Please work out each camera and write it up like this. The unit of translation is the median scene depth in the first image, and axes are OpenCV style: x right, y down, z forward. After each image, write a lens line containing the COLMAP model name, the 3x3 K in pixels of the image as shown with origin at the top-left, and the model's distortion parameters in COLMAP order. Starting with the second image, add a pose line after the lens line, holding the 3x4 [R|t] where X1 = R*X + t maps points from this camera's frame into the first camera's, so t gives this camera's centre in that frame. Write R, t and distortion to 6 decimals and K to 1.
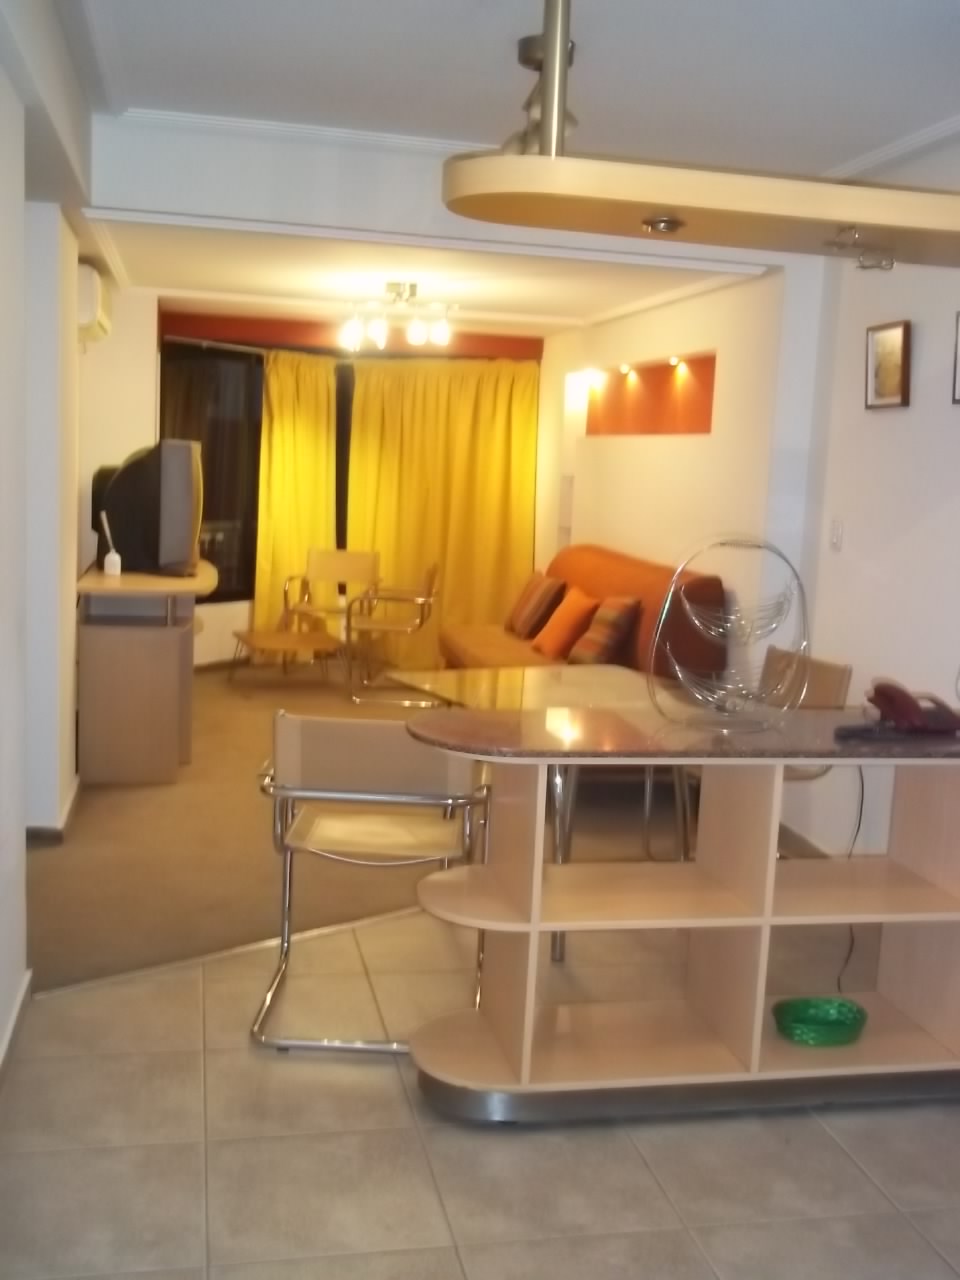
lens RADIAL K [[1376.9, 0, 480.0], [0, 1376.9, 640.0], [0, 0, 1]] dist [0.026950, -0.007502]
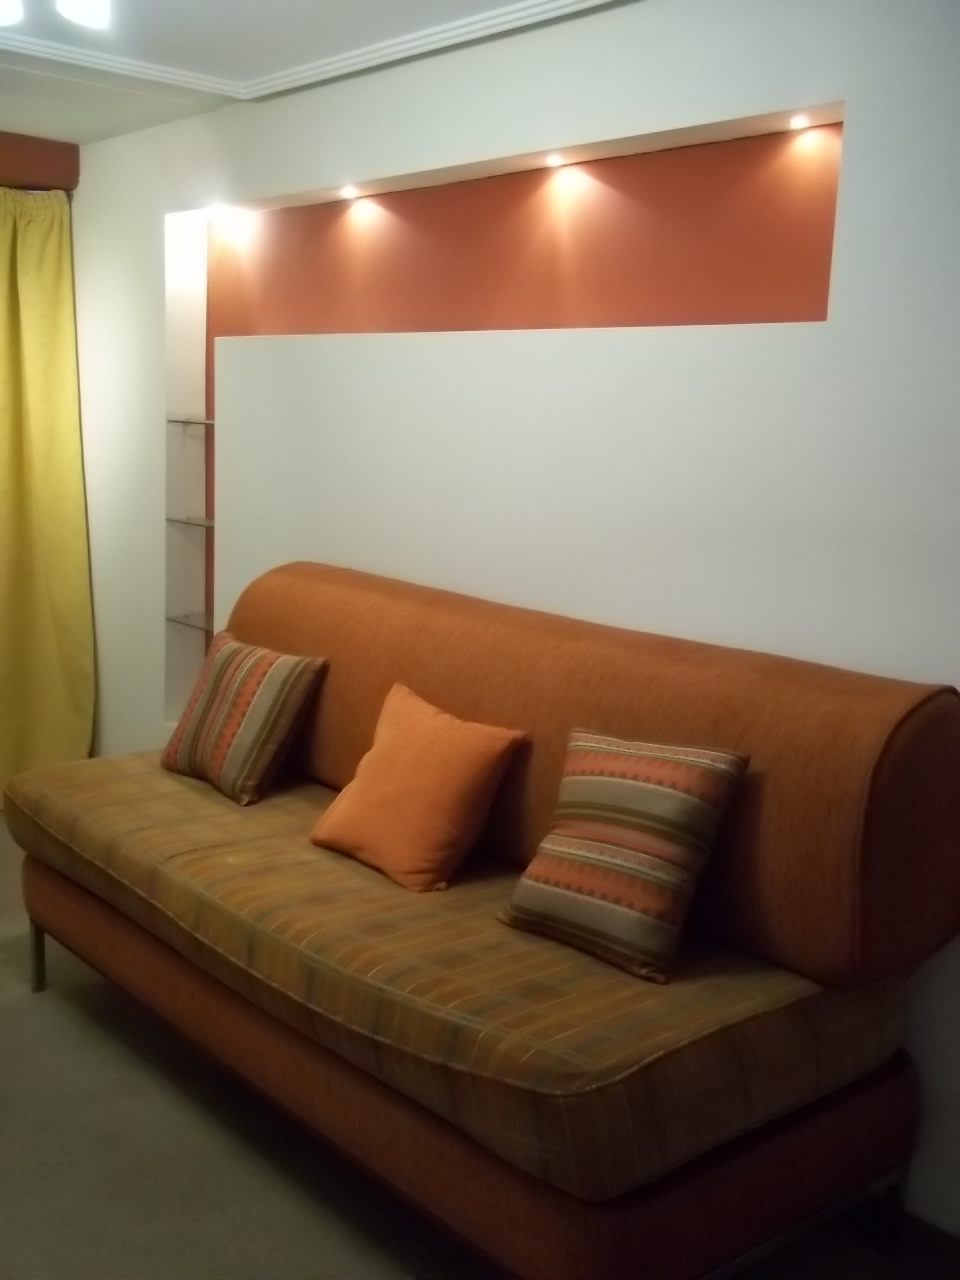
lens RADIAL K [[1376.9, 0, 480.0], [0, 1376.9, 640.0], [0, 0, 1]] dist [0.026950, -0.007502]
pose [[0.868590, -0.132562, 0.477472, -0.096275], [0.098602, 0.990521, 0.095631, -0.077890], [-0.485623, -0.035985, 0.873427, 0.510654]]
